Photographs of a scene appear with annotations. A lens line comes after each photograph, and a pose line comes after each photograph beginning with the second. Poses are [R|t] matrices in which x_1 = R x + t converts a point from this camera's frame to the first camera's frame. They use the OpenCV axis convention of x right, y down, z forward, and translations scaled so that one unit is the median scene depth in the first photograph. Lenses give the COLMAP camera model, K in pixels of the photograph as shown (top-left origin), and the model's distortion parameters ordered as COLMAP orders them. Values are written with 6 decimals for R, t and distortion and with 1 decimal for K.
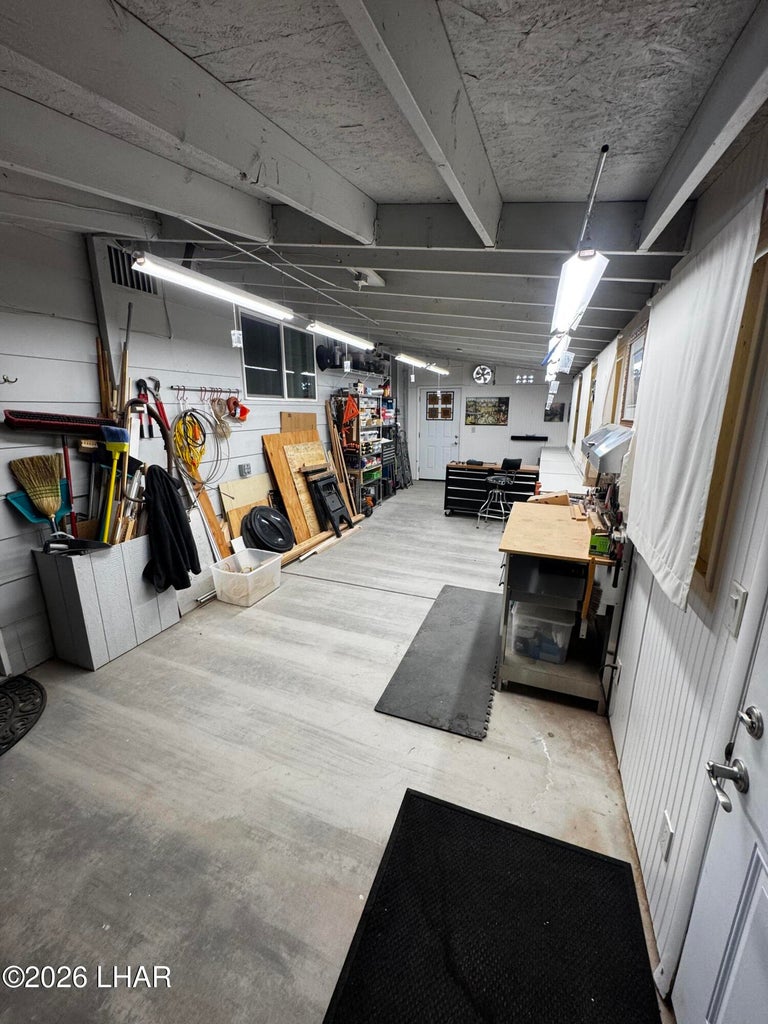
lens RADIAL K [[408.8, 0, 384.0], [0, 408.8, 512.0], [0, 0, 1]] dist [-0.001452, -0.000421]
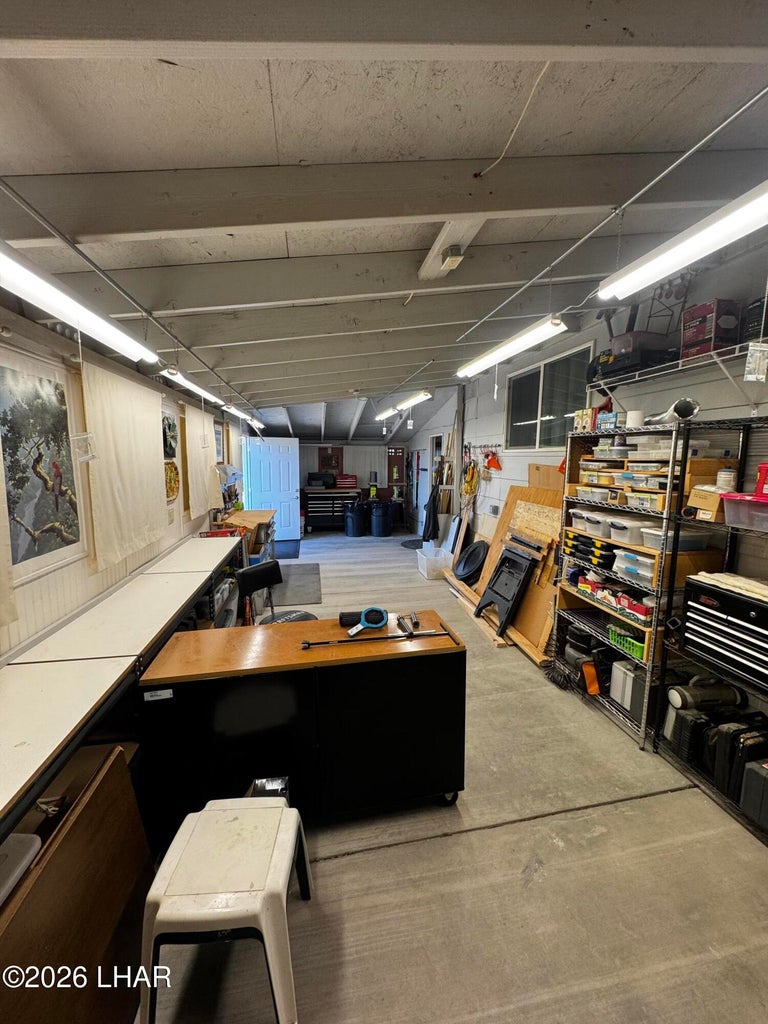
lens RADIAL K [[408.8, 0, 384.0], [0, 408.8, 512.0], [0, 0, 1]] dist [-0.001452, -0.000421]
pose [[-0.859191, 0.060345, -0.508085, 0.535272], [-0.133451, 0.932219, 0.336390, -0.454108], [0.493946, 0.356828, -0.792901, 1.785545]]
